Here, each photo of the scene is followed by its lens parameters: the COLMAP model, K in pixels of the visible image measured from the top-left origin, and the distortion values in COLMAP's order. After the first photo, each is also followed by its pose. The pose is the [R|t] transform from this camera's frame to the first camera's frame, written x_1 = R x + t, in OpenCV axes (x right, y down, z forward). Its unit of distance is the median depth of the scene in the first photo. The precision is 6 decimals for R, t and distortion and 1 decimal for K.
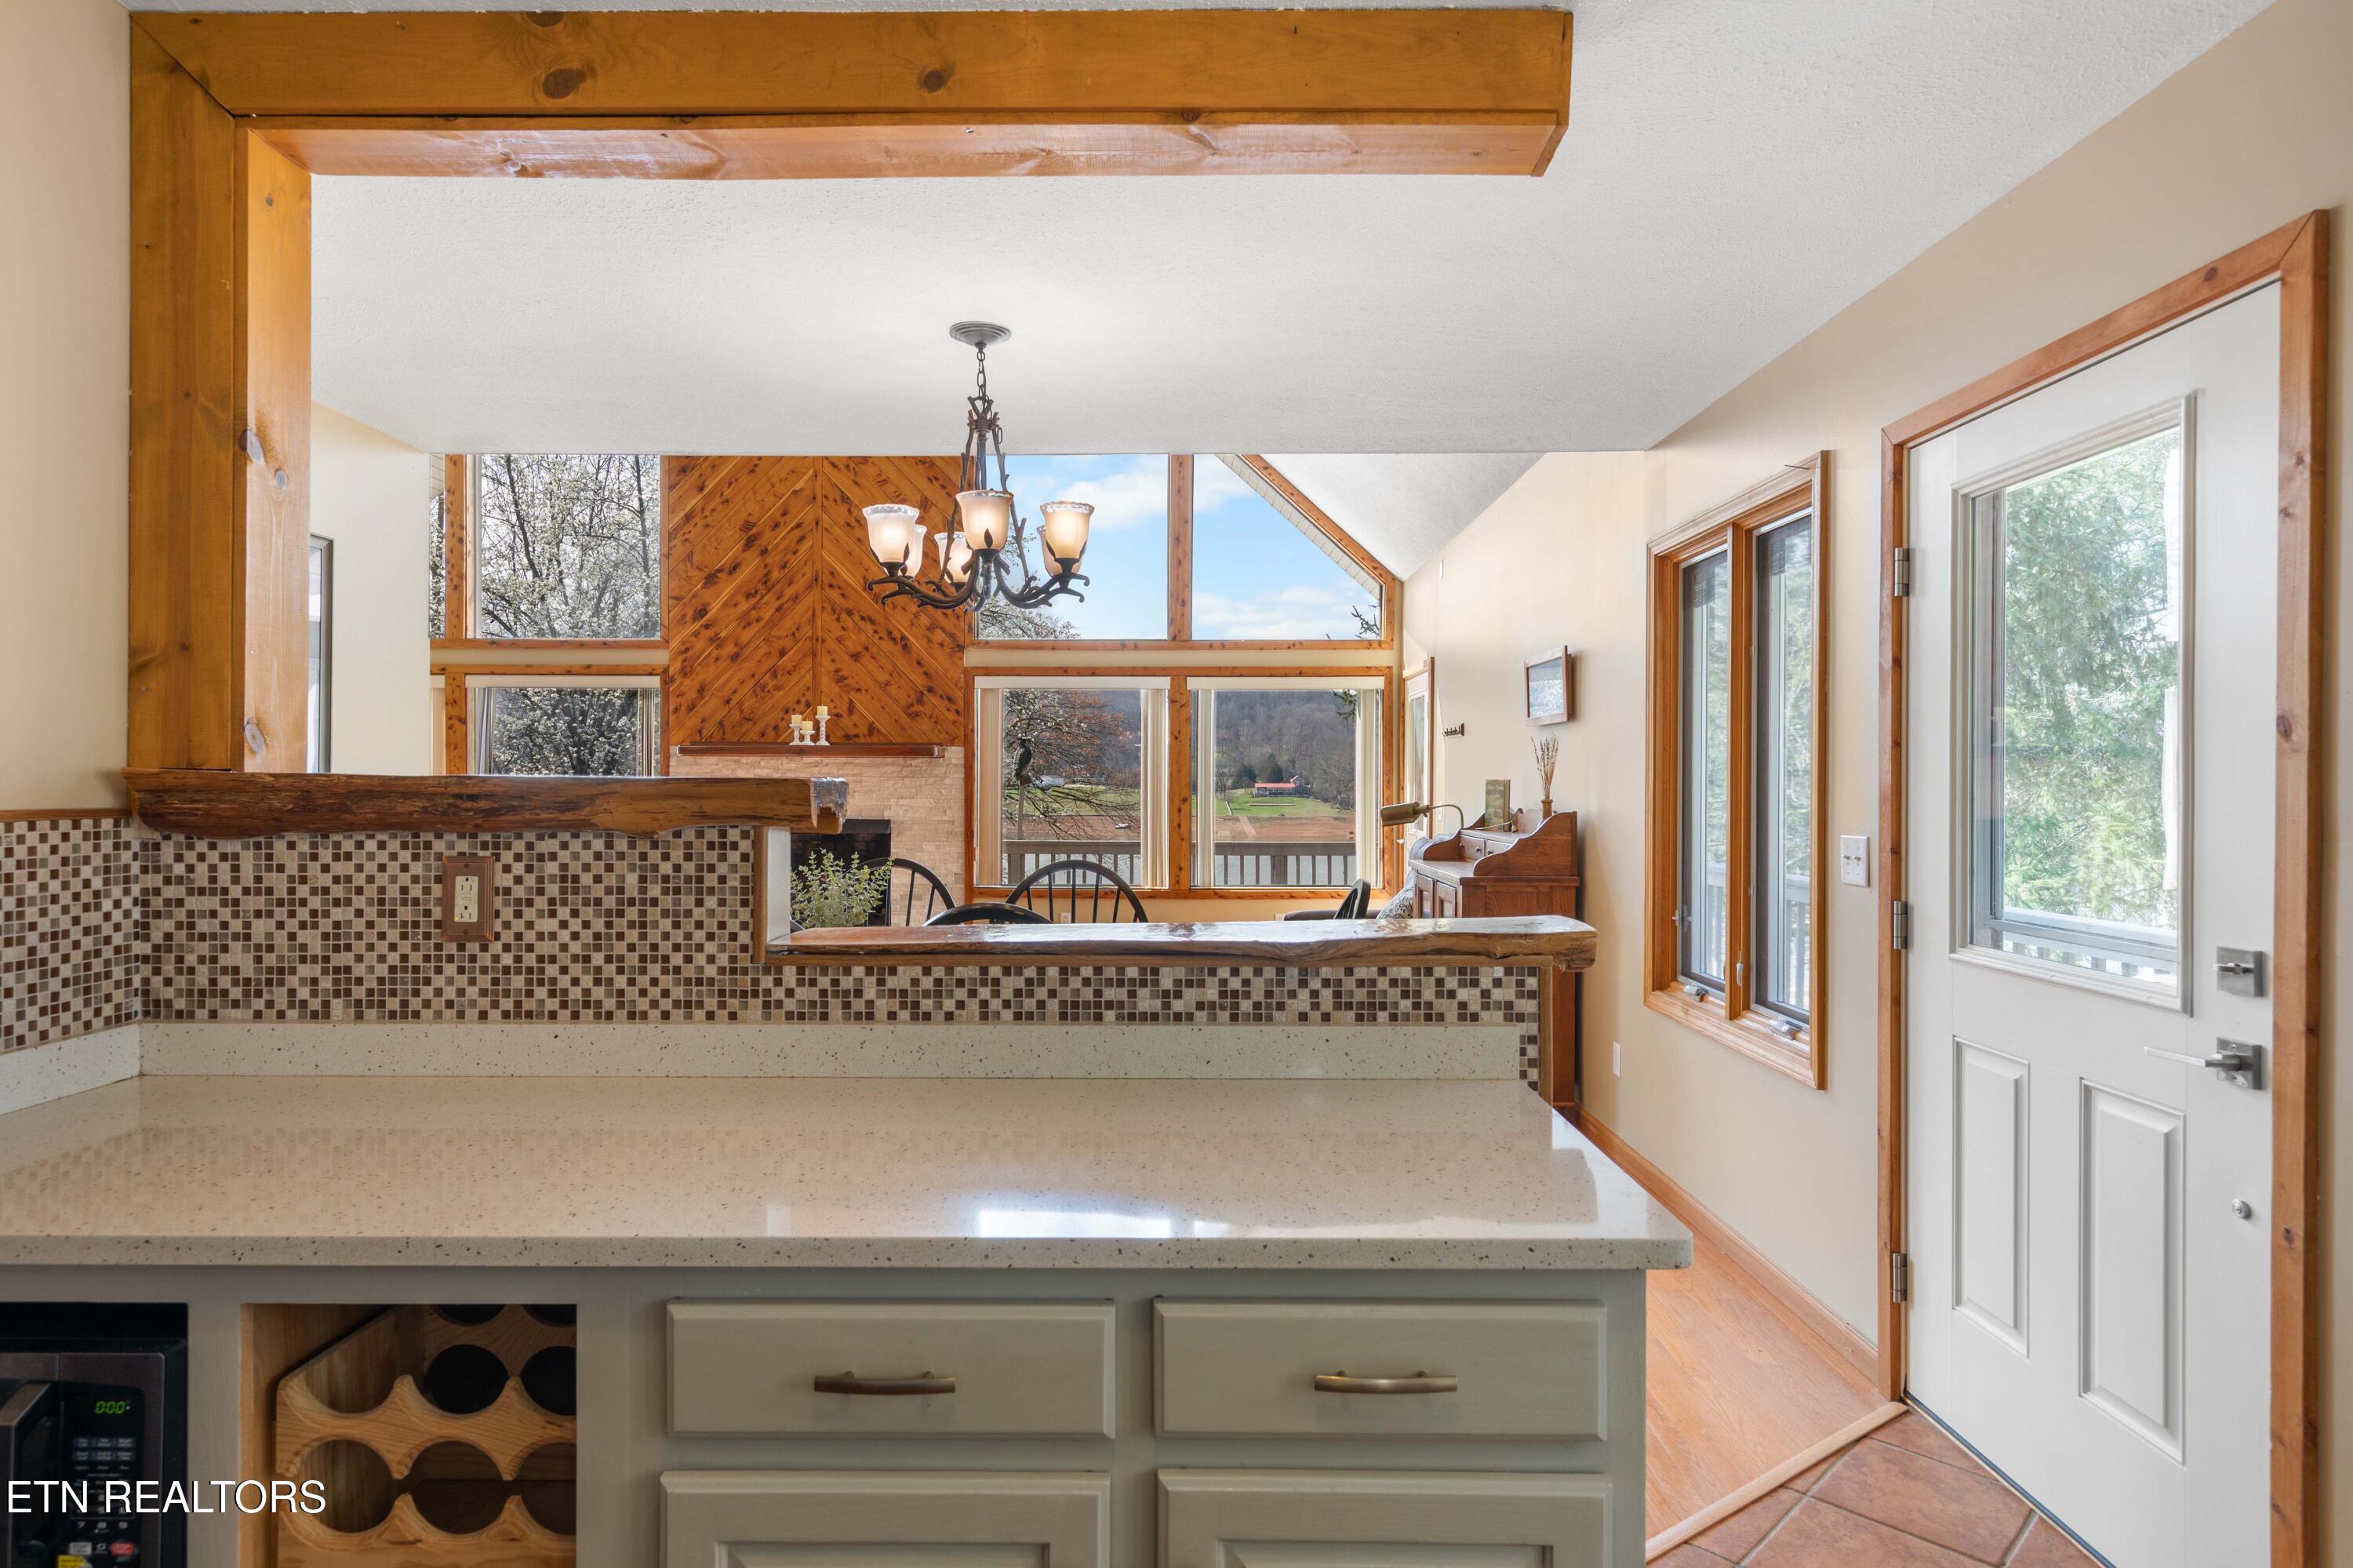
lens RADIAL K [[1234.6, 0, 1176.5], [0, 1234.6, 784.0], [0, 0, 1]] dist [0.004654, -0.000593]
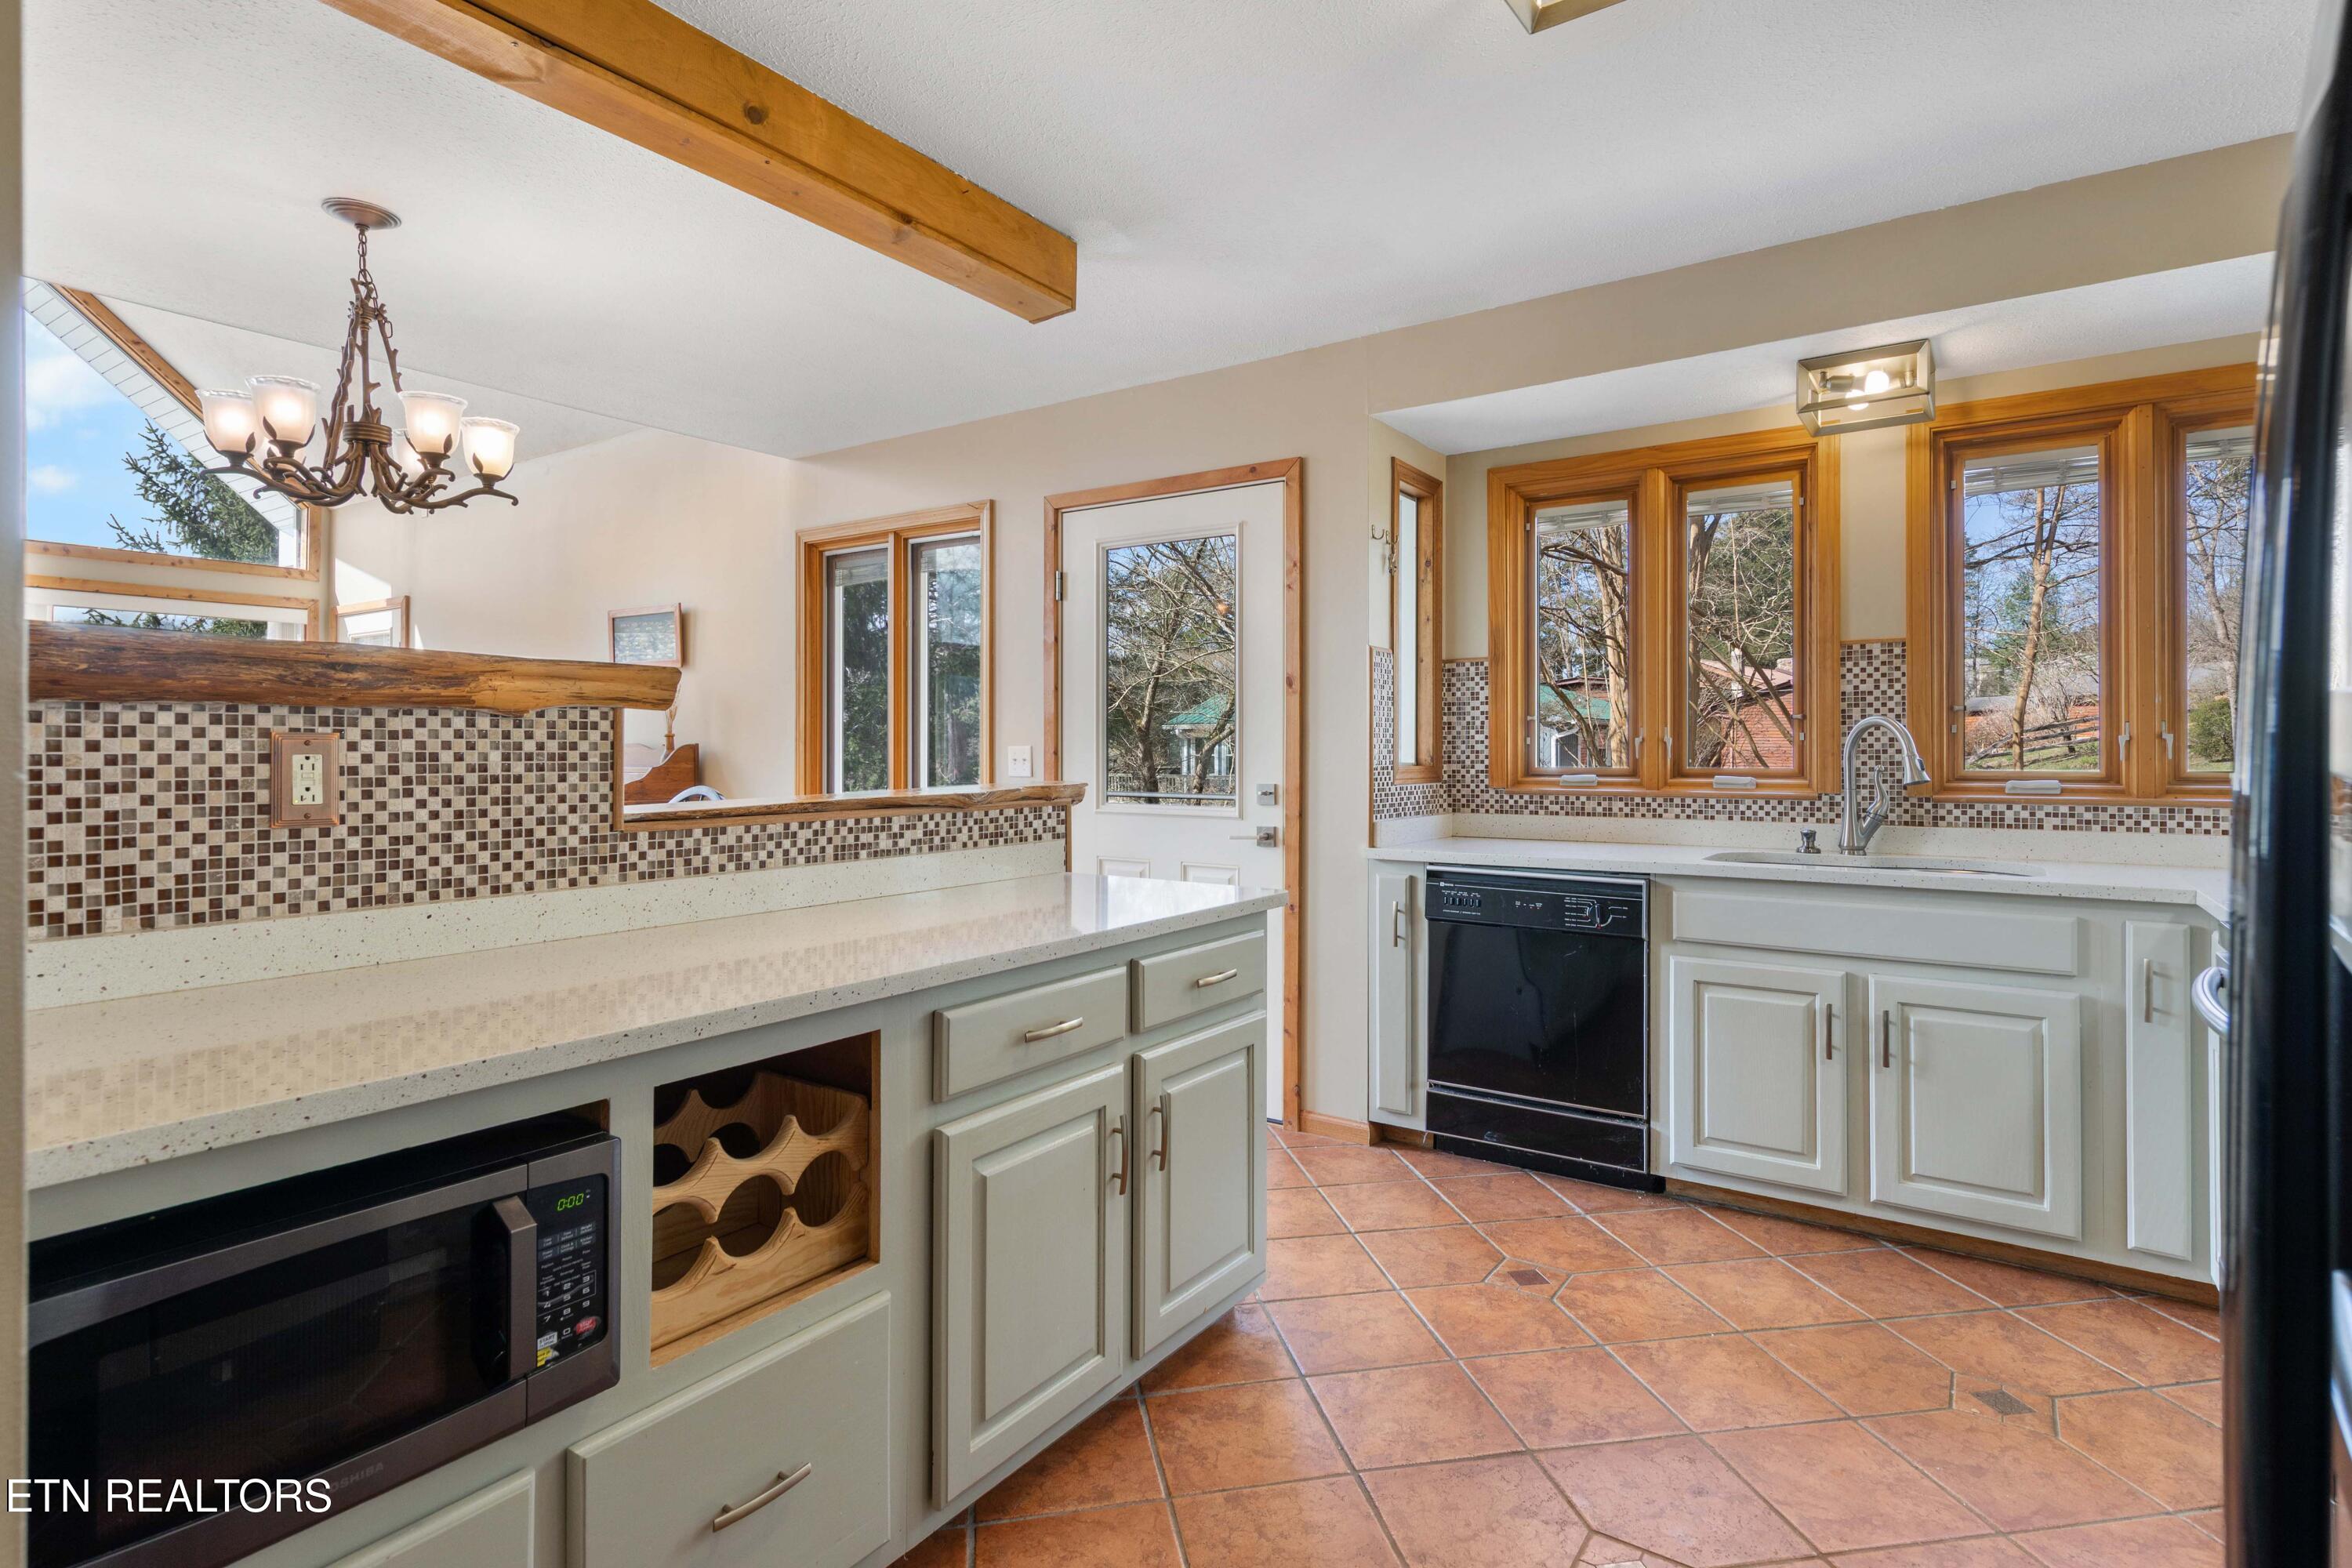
lens RADIAL K [[1148.0, 0, 1174.7], [0, 1148.0, 743.2], [0, 0, 1]] dist [-0.000463, -0.000327]
pose [[0.563595, 0.002833, 0.826046, -0.908737], [-0.000556, 0.999995, -0.003050, 0.068208], [-0.826051, 0.001260, 0.563594, -0.001849]]
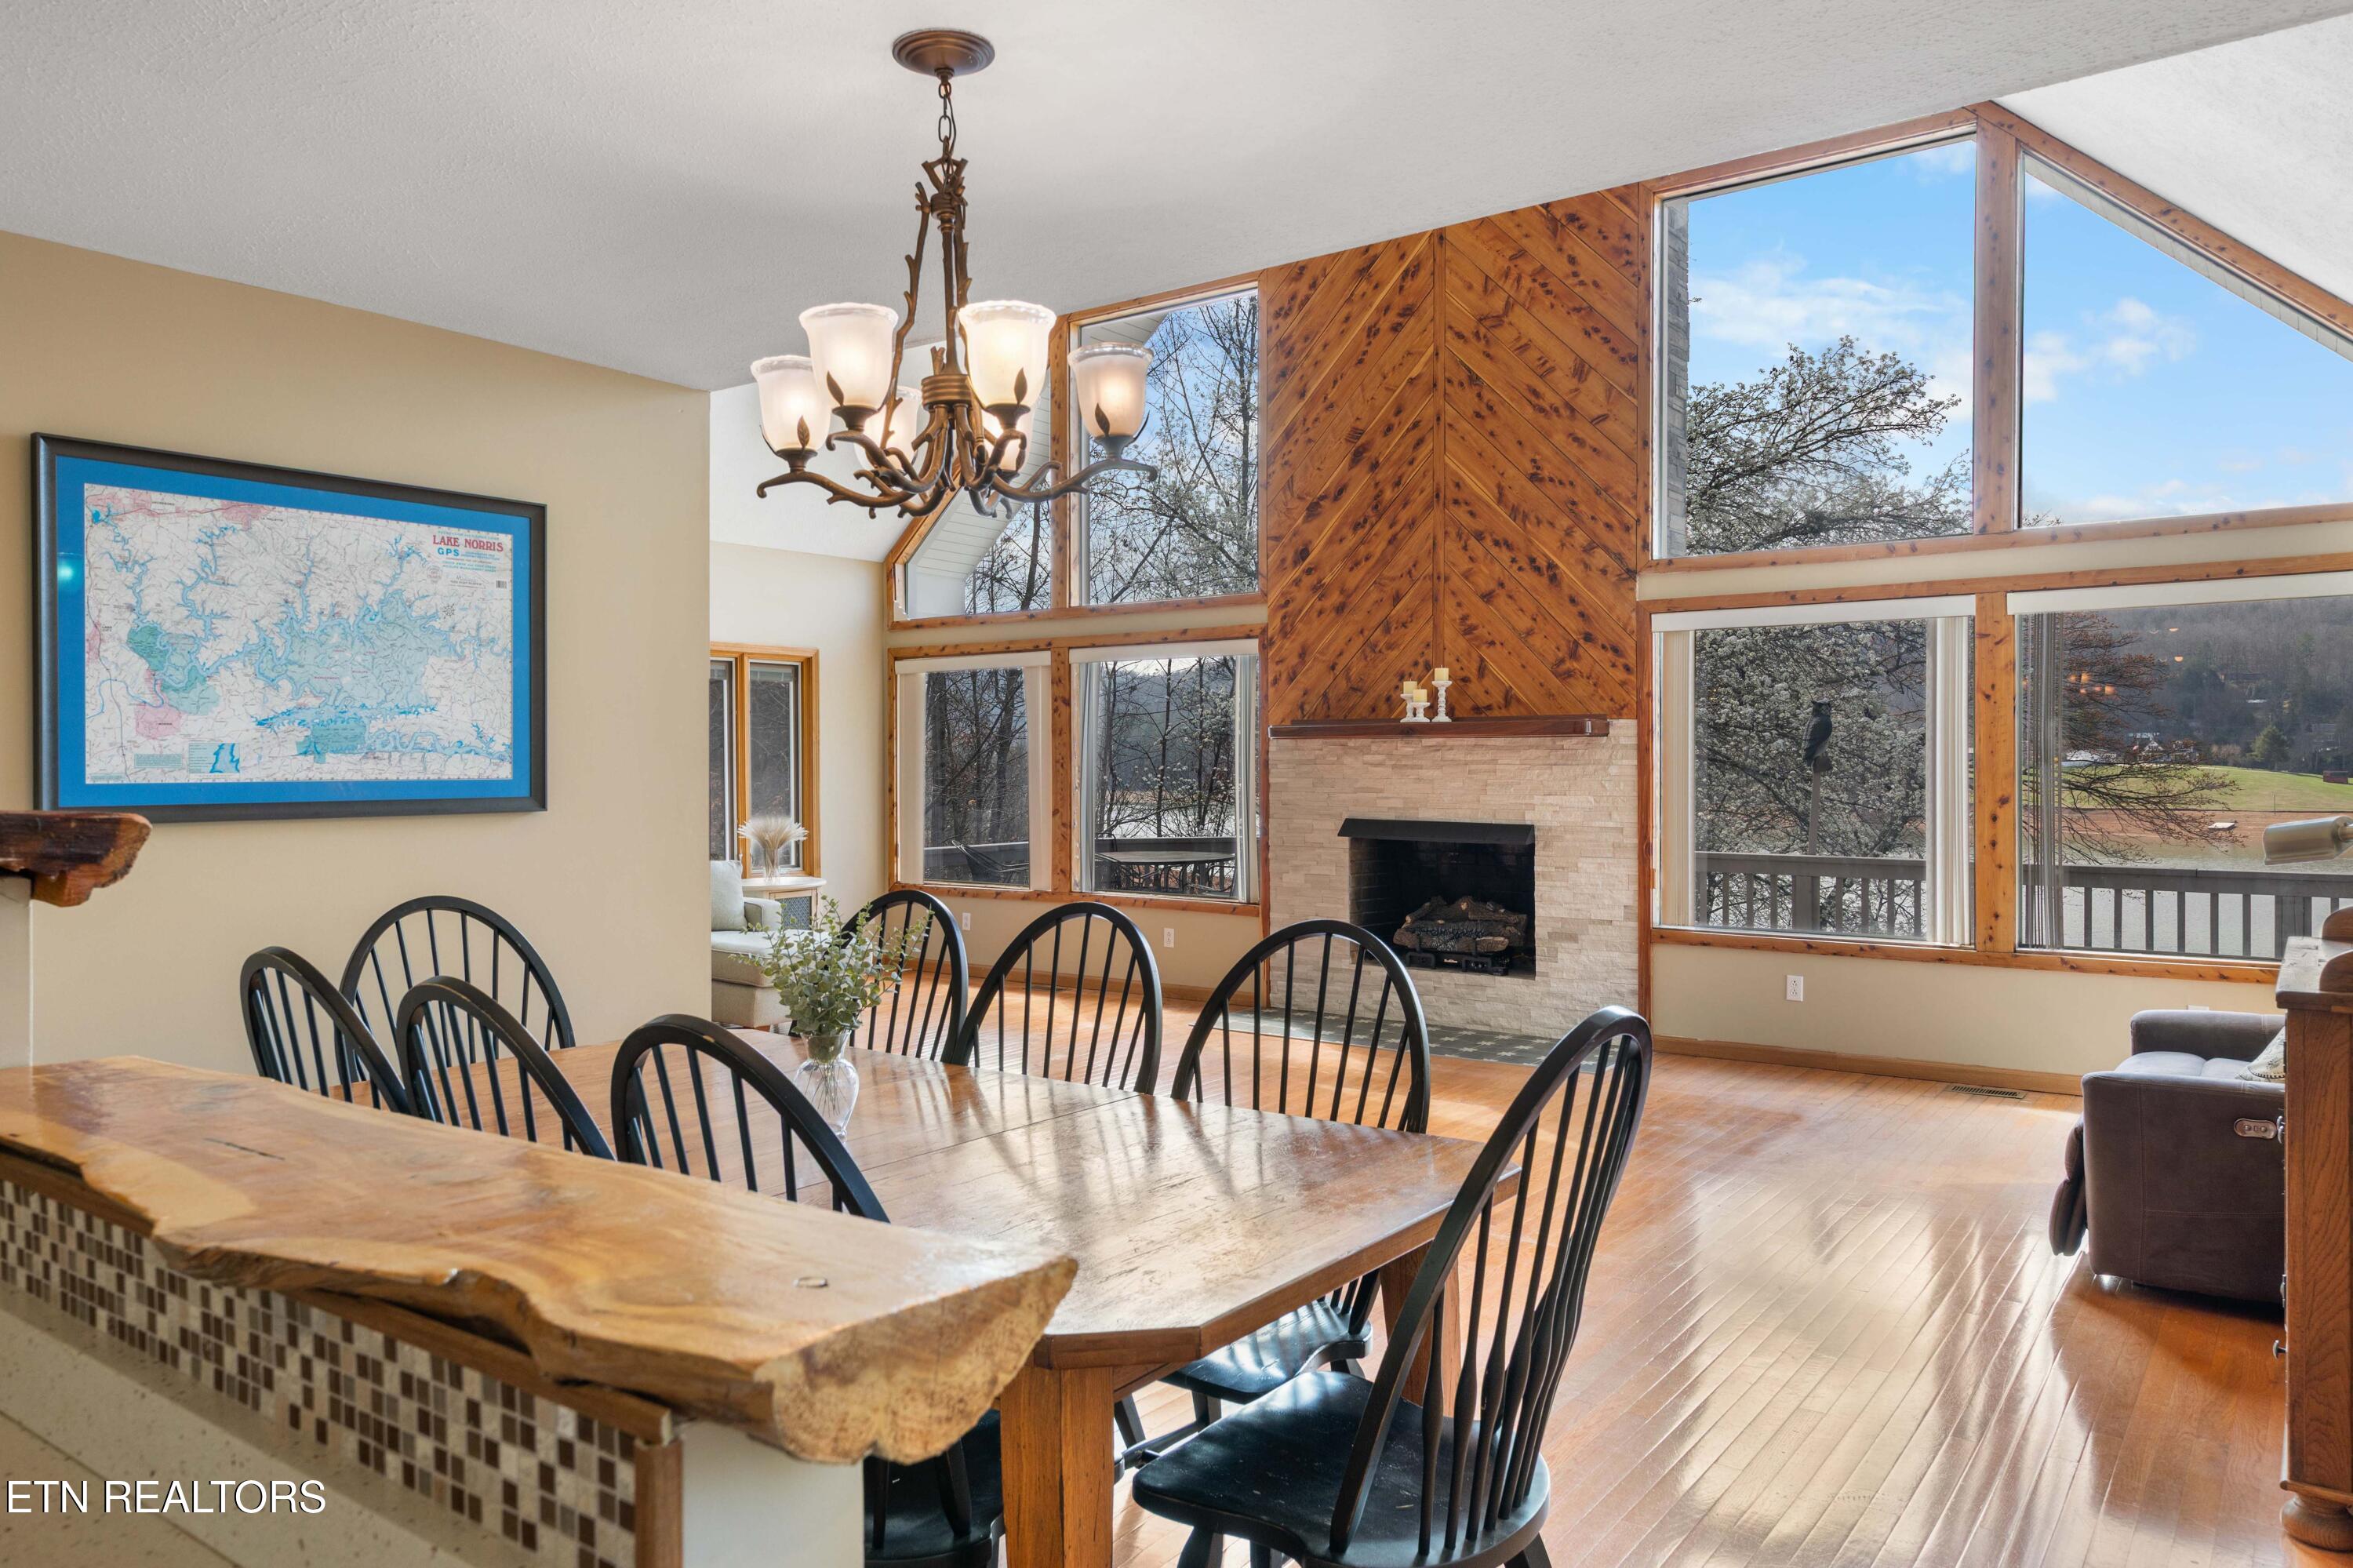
lens RADIAL K [[1567.5, 0, 1176.5], [0, 1567.5, 784.0], [0, 0, 1]] dist [0.002078, 0.001869]
pose [[0.806185, 0.002680, -0.591658, 0.648573], [0.005049, 0.999922, 0.011408, -0.027526], [0.591642, -0.012184, 0.806108, 0.751050]]
